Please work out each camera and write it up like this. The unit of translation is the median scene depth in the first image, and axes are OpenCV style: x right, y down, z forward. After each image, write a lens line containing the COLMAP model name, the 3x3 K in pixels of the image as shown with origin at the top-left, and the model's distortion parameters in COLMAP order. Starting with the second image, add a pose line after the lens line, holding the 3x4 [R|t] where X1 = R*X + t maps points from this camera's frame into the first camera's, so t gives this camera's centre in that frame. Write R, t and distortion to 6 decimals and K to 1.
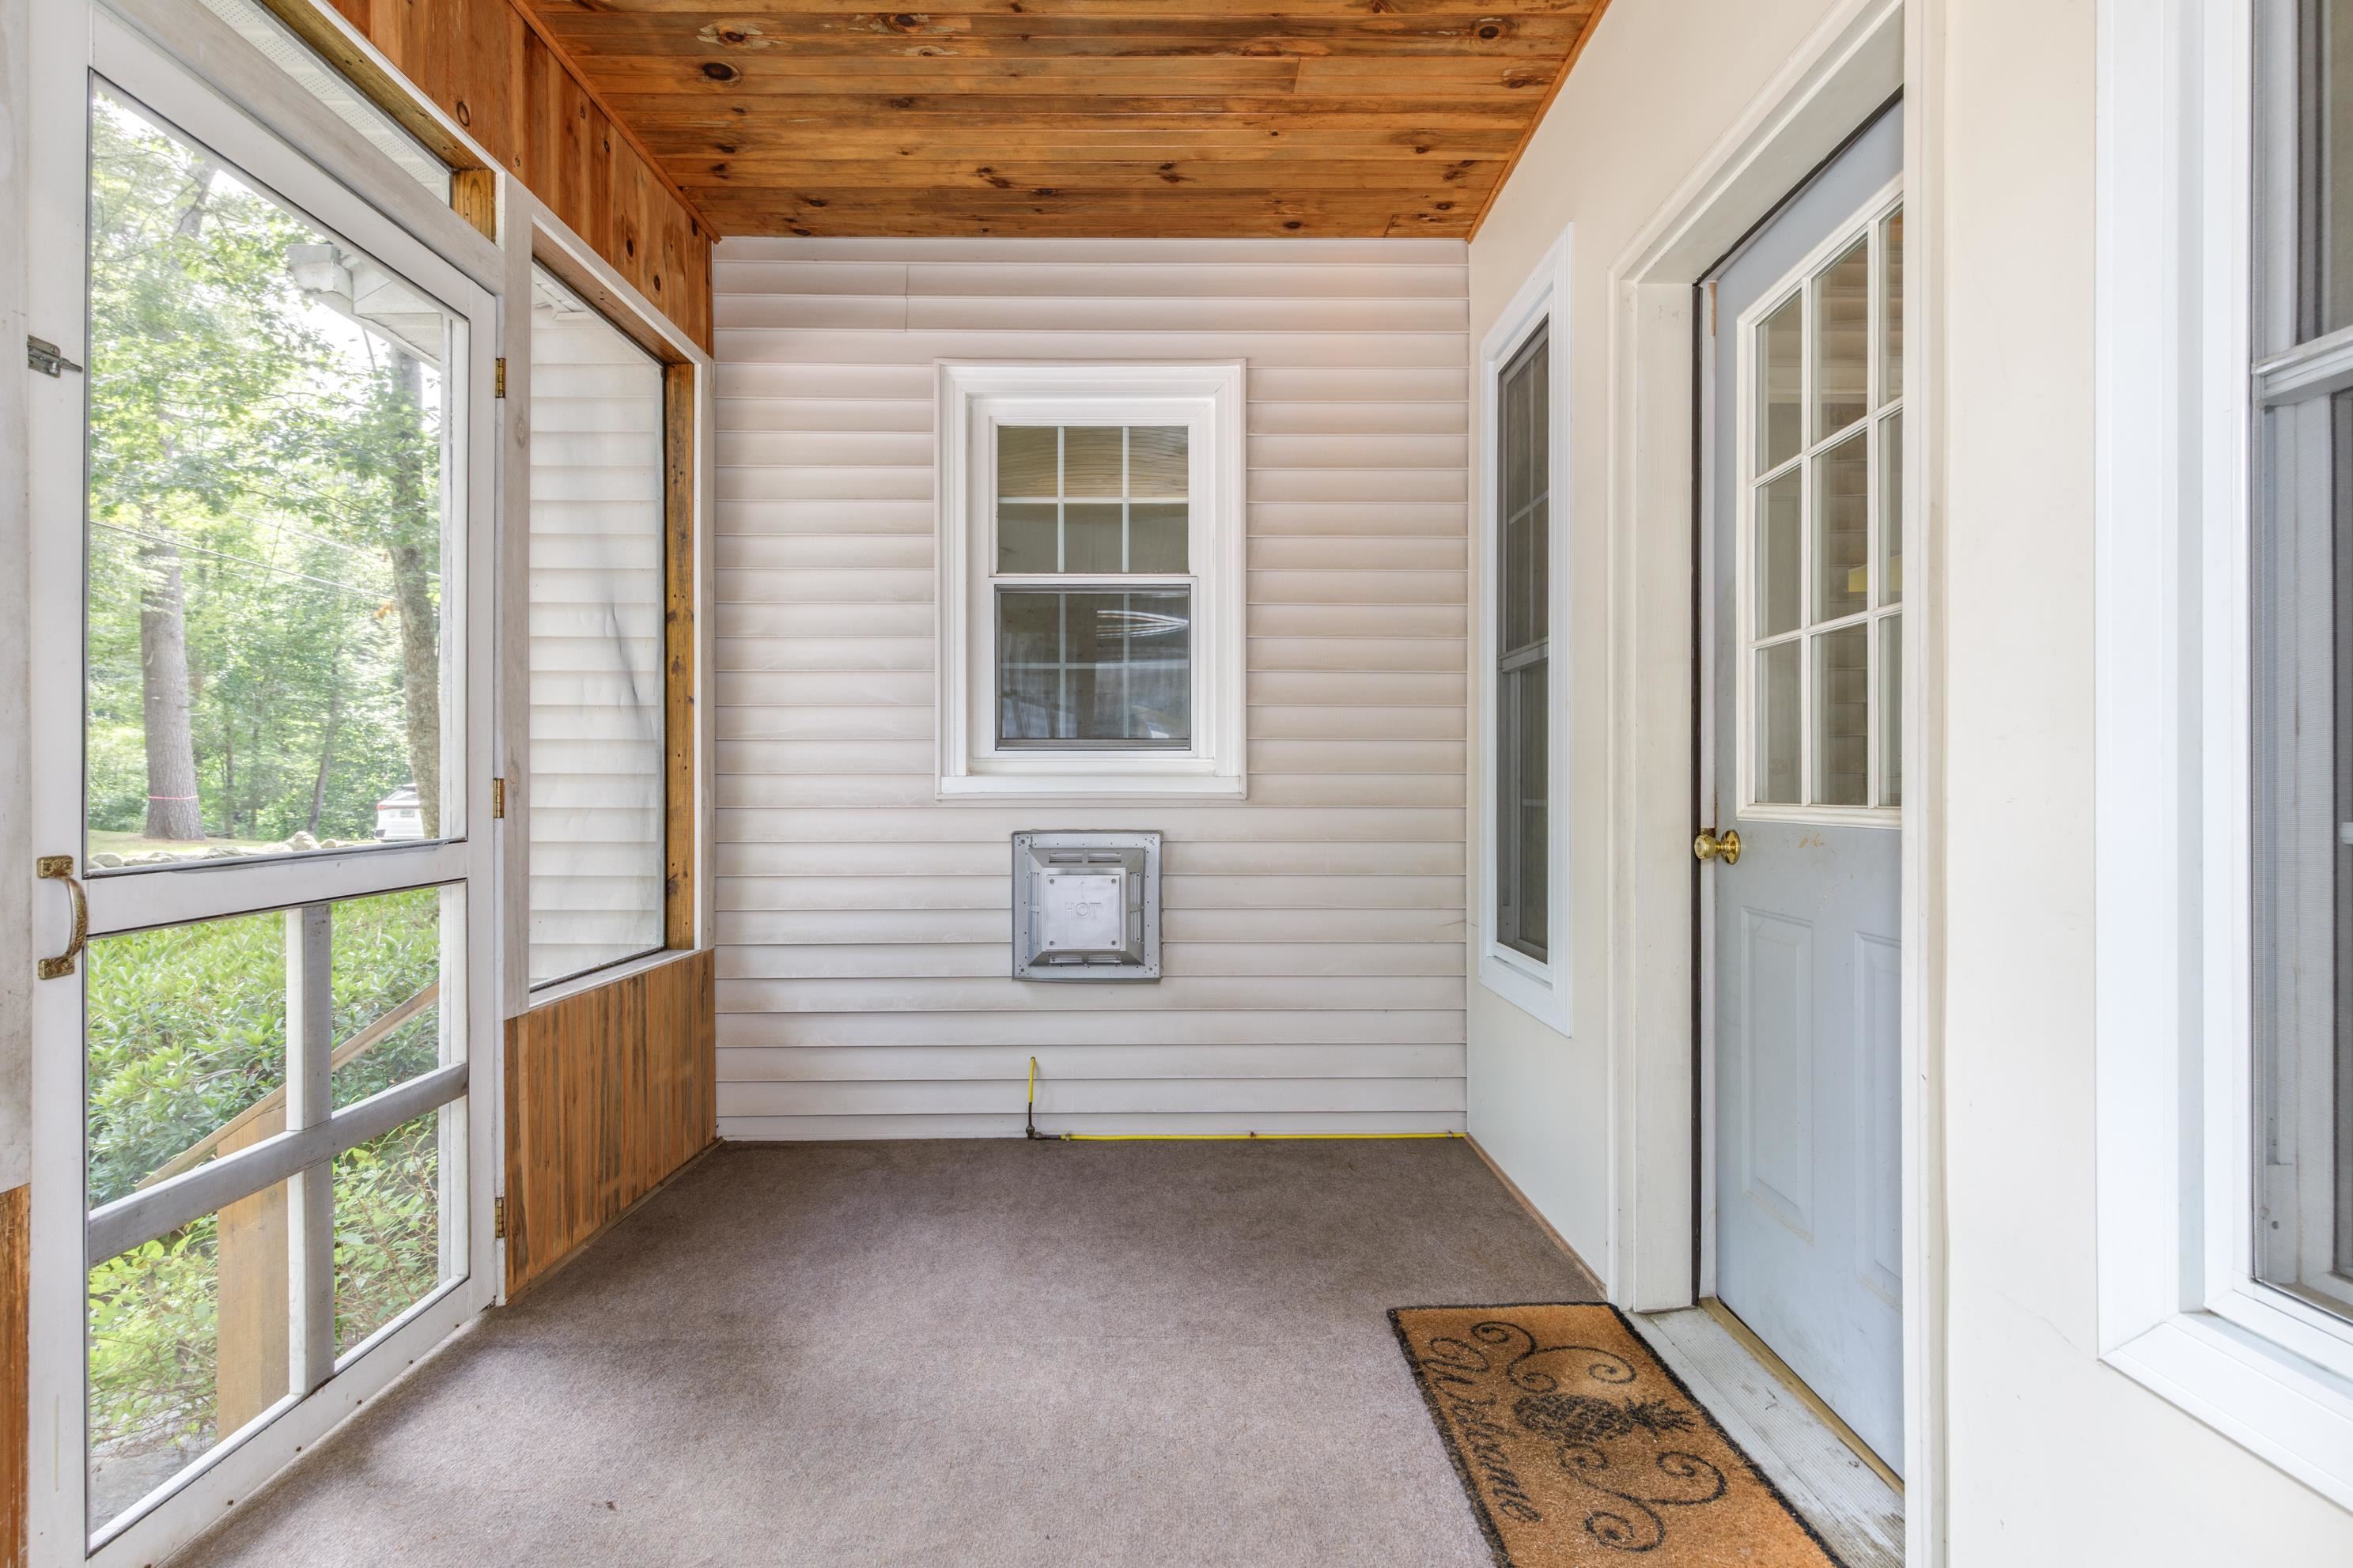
lens RADIAL K [[1074.9, 0, 1178.4], [0, 1074.9, 790.2], [0, 0, 1]] dist [-0.001827, -0.000239]
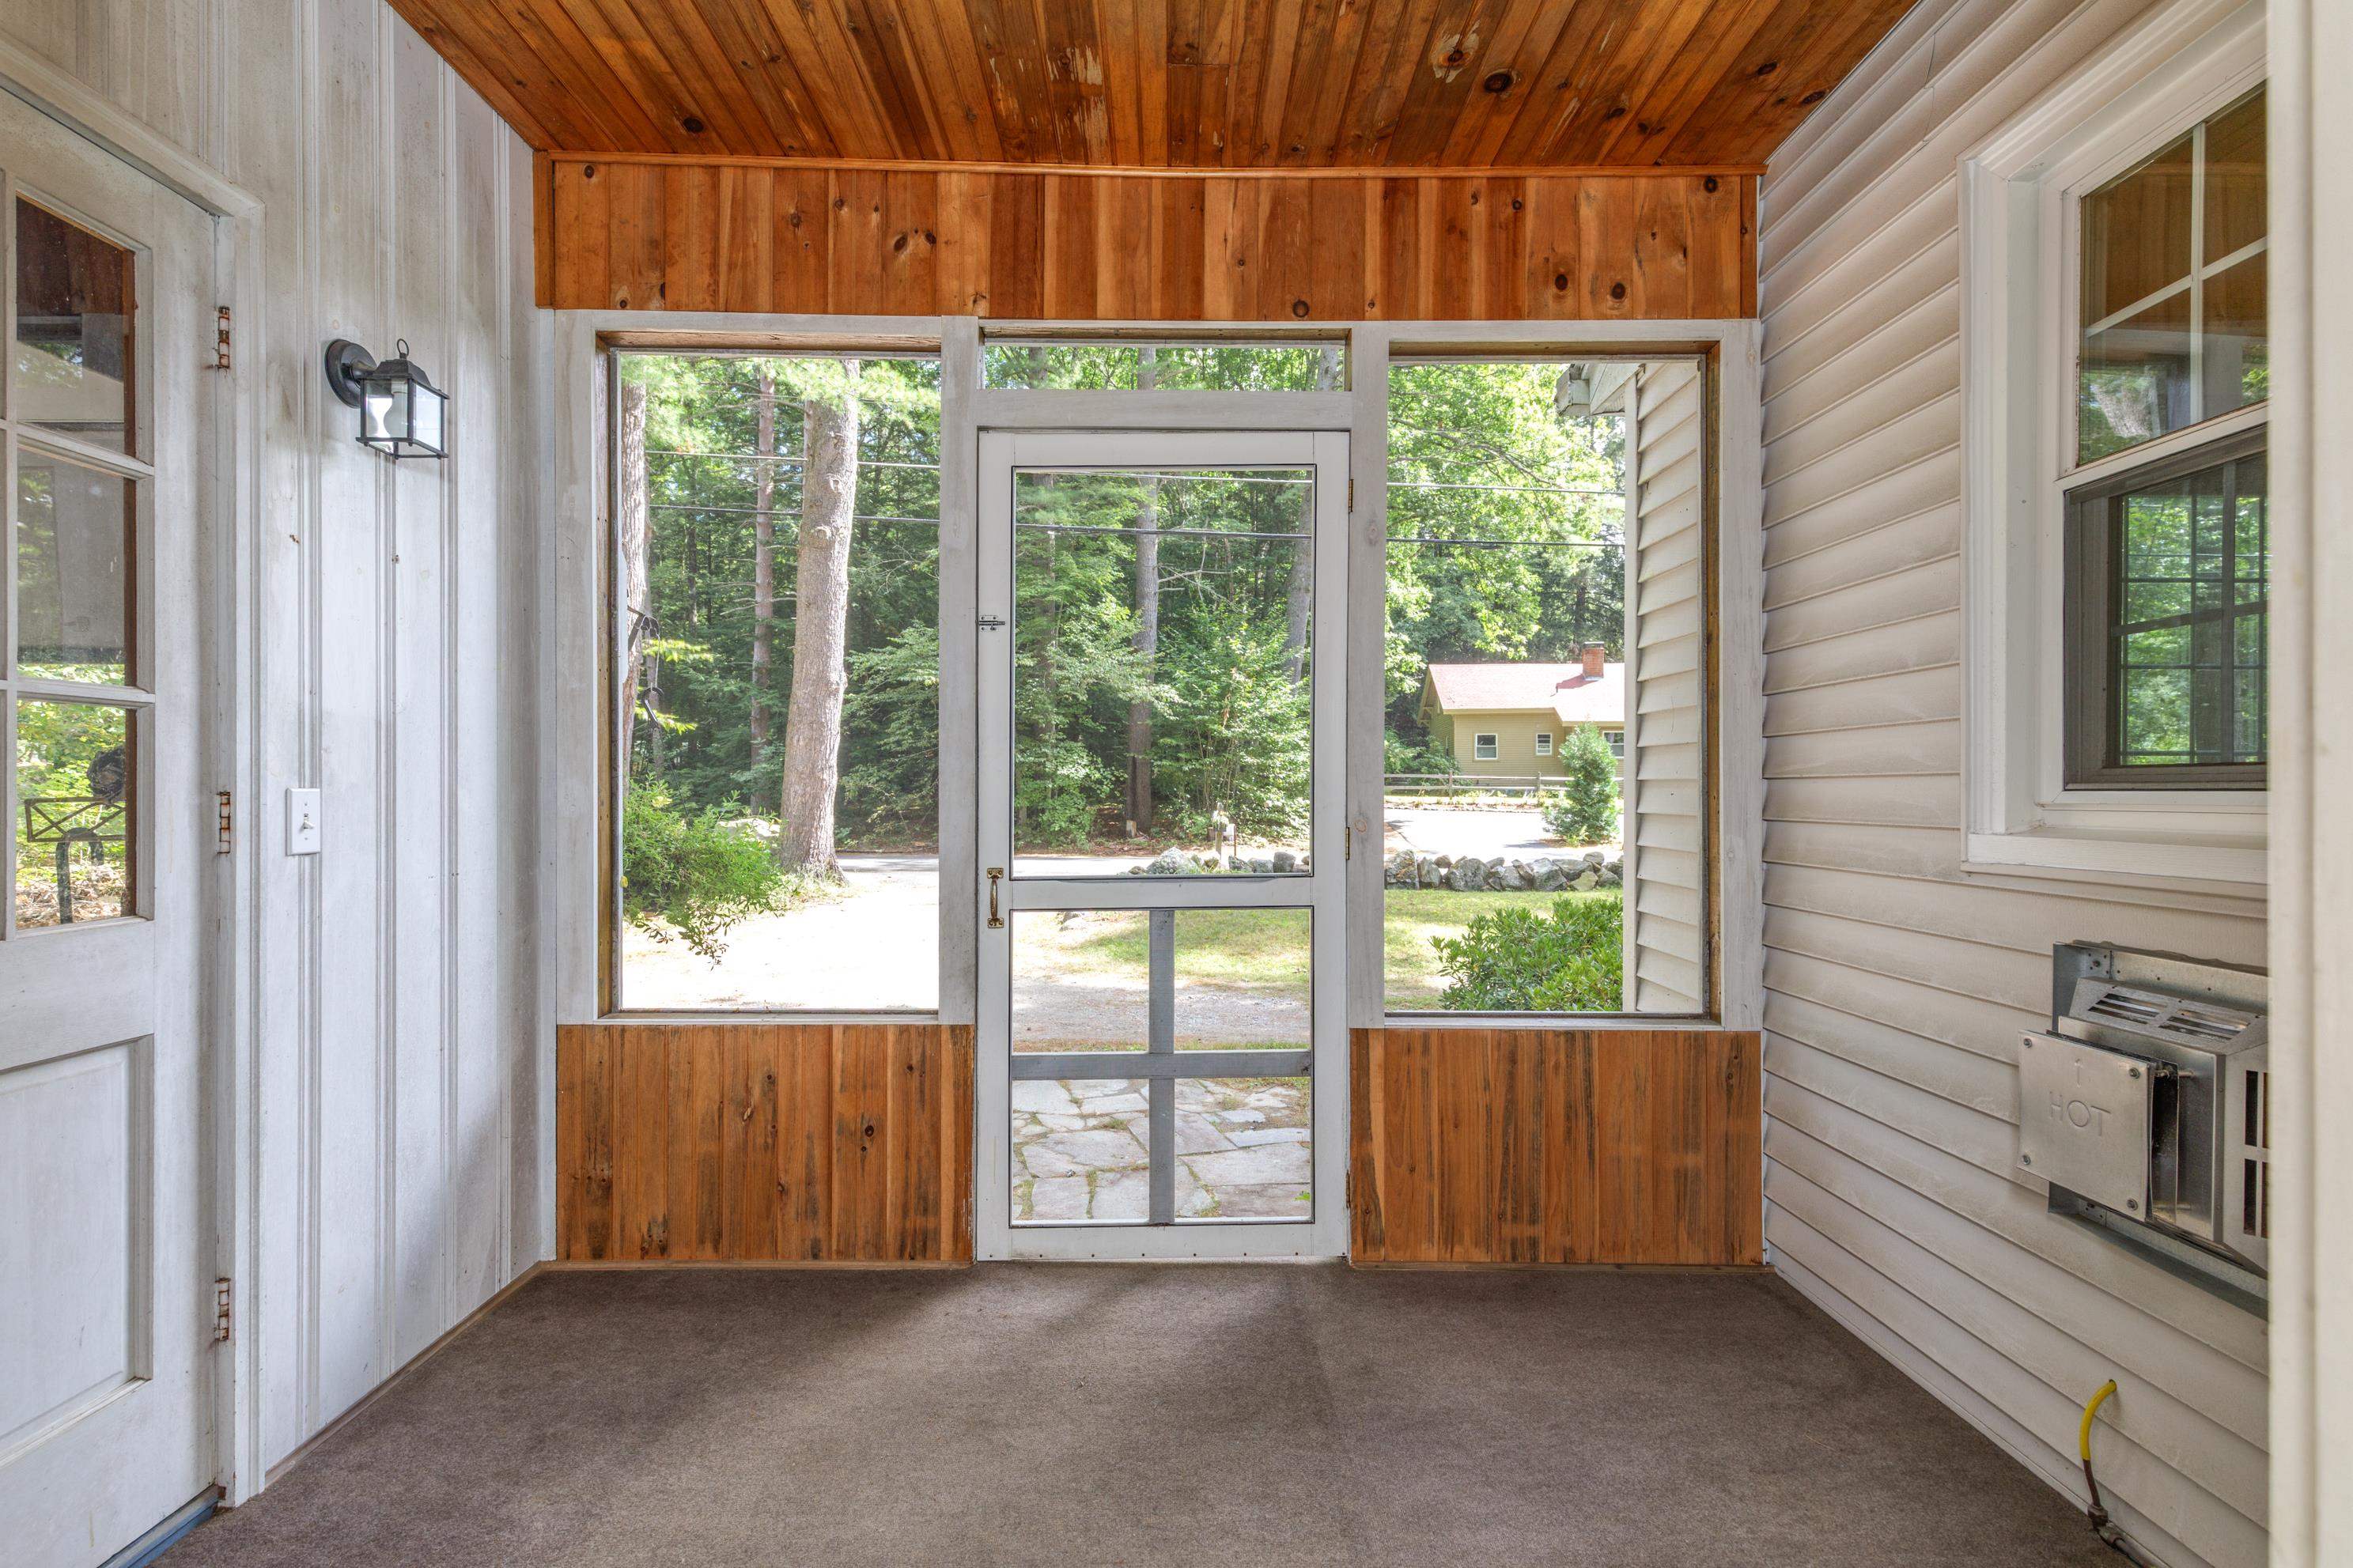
lens RADIAL K [[1074.9, 0, 1172.3], [0, 1074.9, 789.5], [0, 0, 1]] dist [-0.001827, -0.000239]
pose [[-0.016447, -0.000716, -0.999864, 0.564684], [-0.004101, 0.999991, -0.000649, -0.050733], [0.999856, 0.004090, -0.016449, 0.795639]]
